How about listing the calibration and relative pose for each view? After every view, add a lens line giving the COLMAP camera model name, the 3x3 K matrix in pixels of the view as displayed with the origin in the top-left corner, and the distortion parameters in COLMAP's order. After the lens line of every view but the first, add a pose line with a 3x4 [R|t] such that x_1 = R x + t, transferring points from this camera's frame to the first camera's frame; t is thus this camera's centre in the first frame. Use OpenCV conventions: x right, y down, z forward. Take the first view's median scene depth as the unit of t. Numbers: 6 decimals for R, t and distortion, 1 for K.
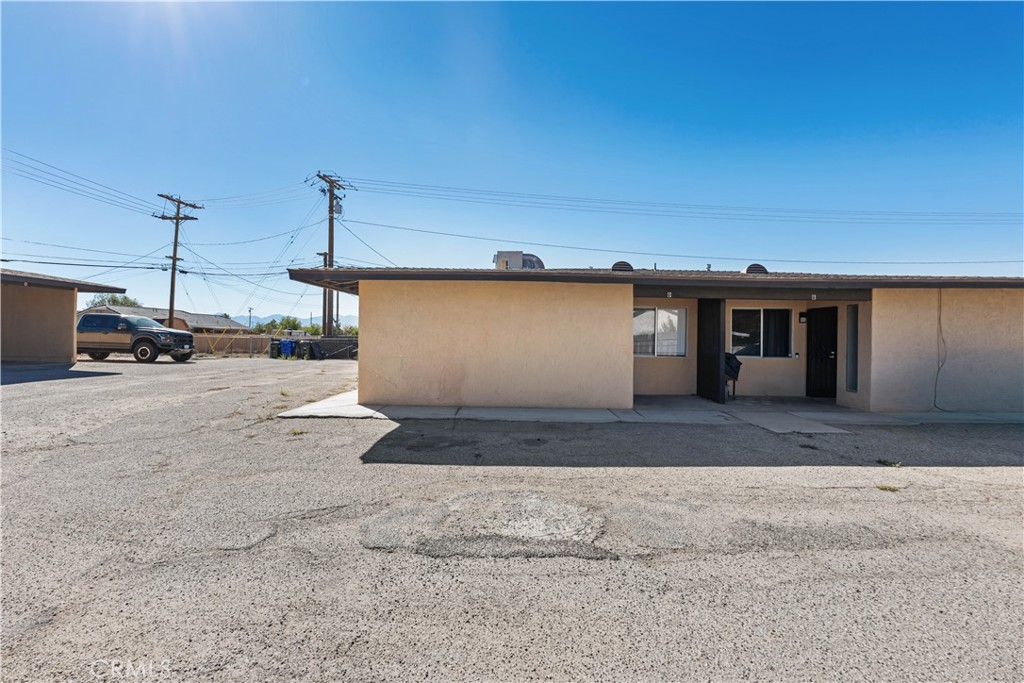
lens RADIAL K [[450.3, 0, 516.1], [0, 450.3, 338.3], [0, 0, 1]] dist [-0.000087, -0.000008]
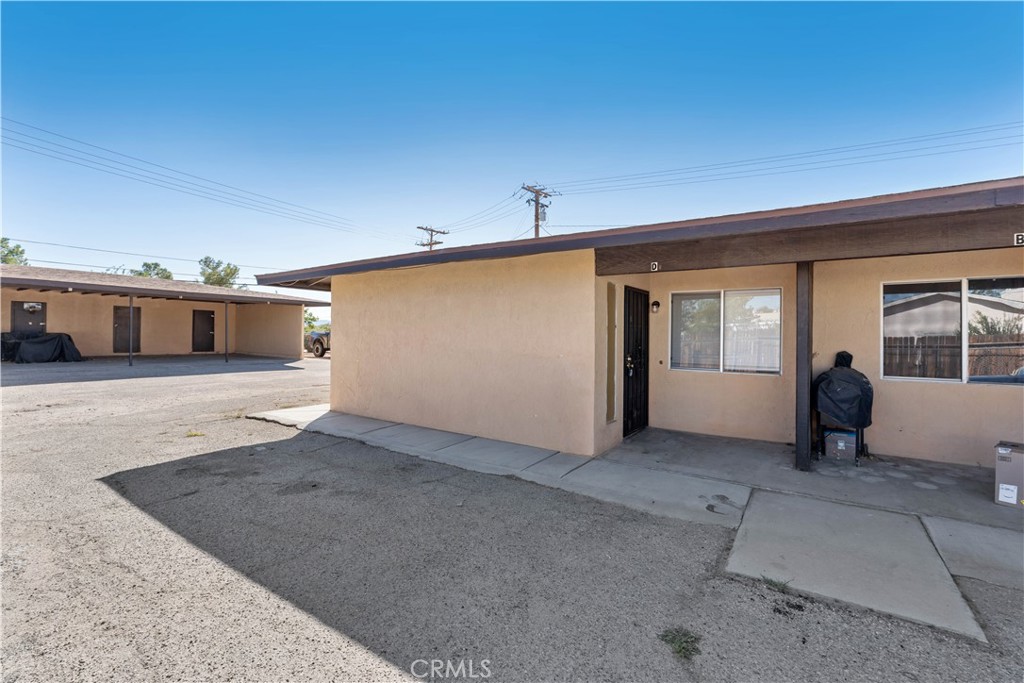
lens RADIAL K [[450.3, 0, 510.1], [0, 450.3, 337.9], [0, 0, 1]] dist [-0.000087, -0.000008]
pose [[0.825734, -0.003809, -0.564047, 0.125306], [-0.000346, 0.999974, -0.007260, -0.000375], [0.564060, 0.006190, 0.825711, 0.104303]]
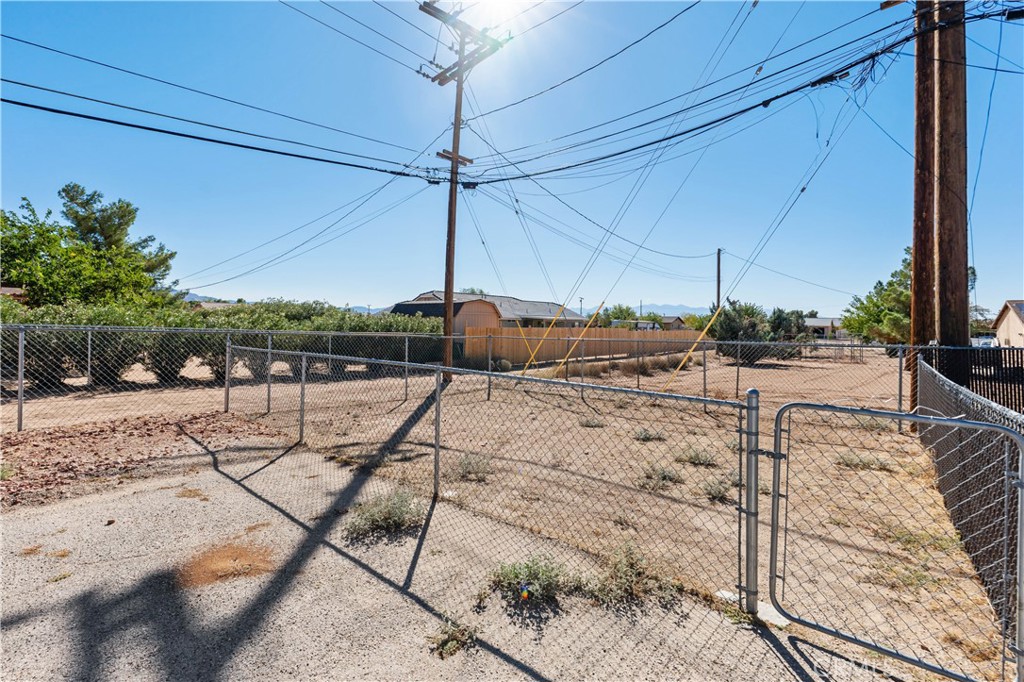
lens RADIAL K [[450.3, 0, 512.7], [0, 450.3, 332.7], [0, 0, 1]] dist [-0.000087, -0.000008]
pose [[0.778965, 0.008844, -0.627006, -0.460559], [-0.003110, 0.999943, 0.010241, -0.012950], [0.627060, -0.006027, 0.778947, 0.726696]]
